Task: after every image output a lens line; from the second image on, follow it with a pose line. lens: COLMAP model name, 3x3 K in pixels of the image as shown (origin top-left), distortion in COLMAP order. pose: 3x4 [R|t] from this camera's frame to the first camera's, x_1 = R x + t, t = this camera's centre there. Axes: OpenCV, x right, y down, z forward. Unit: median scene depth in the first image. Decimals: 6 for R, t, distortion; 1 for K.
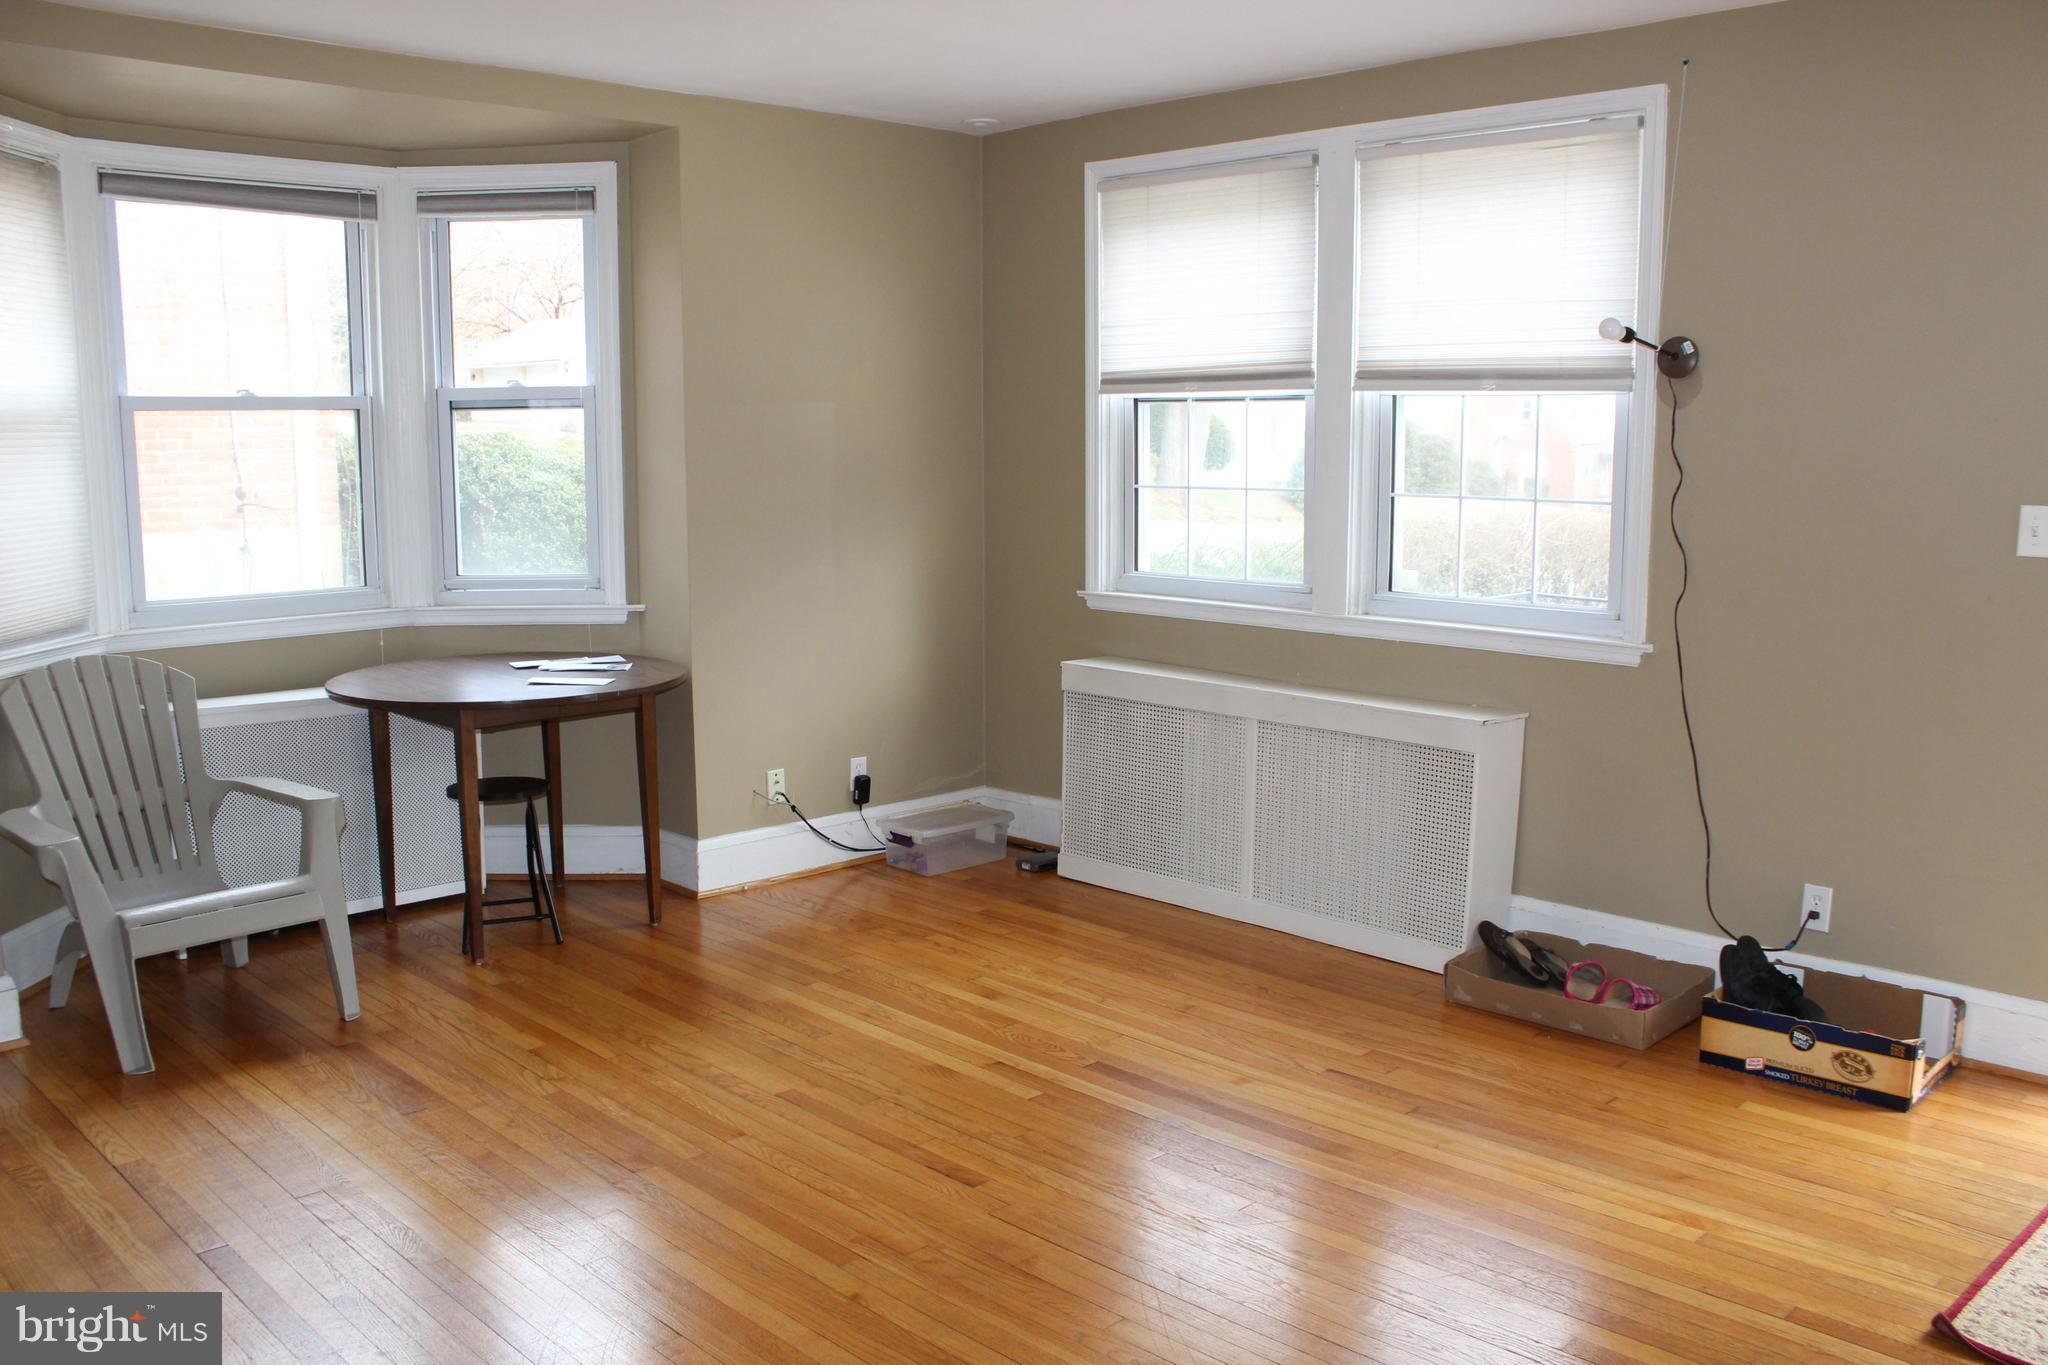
lens RADIAL K [[1709.3, 0, 1027.5], [0, 1709.3, 679.5], [0, 0, 1]] dist [-0.100350, 0.057059]
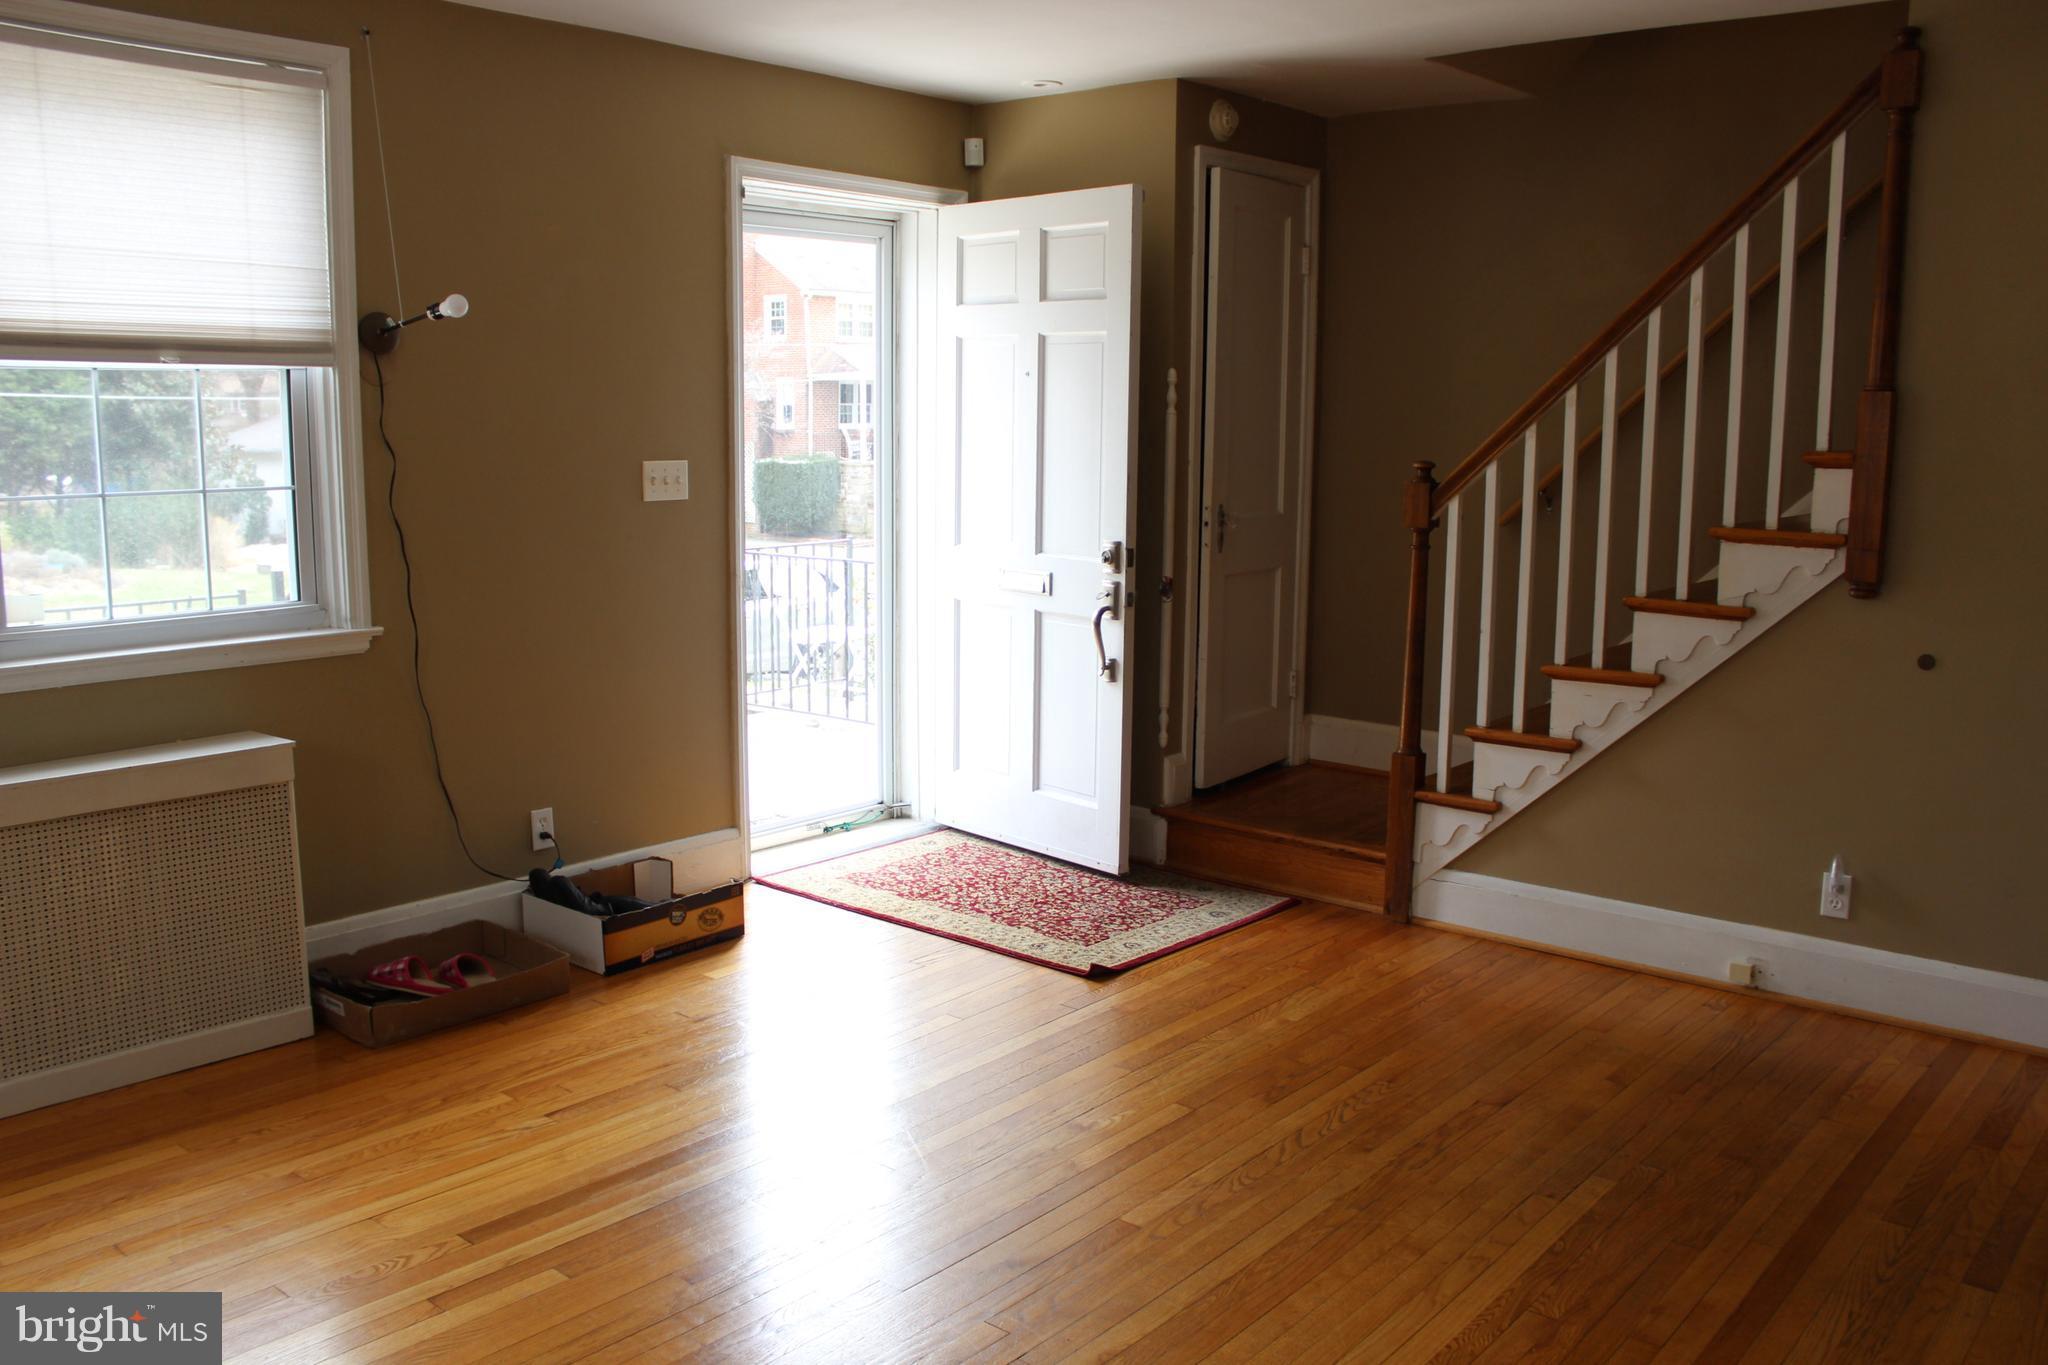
lens RADIAL K [[1709.3, 0, 1027.7], [0, 1709.3, 684.9], [0, 0, 1]] dist [-0.100350, 0.057059]
pose [[-0.073599, -0.163900, 0.983728, -0.652506], [0.136103, 0.975523, 0.172716, -0.109817], [-0.987957, 0.146600, -0.049490, 0.709936]]
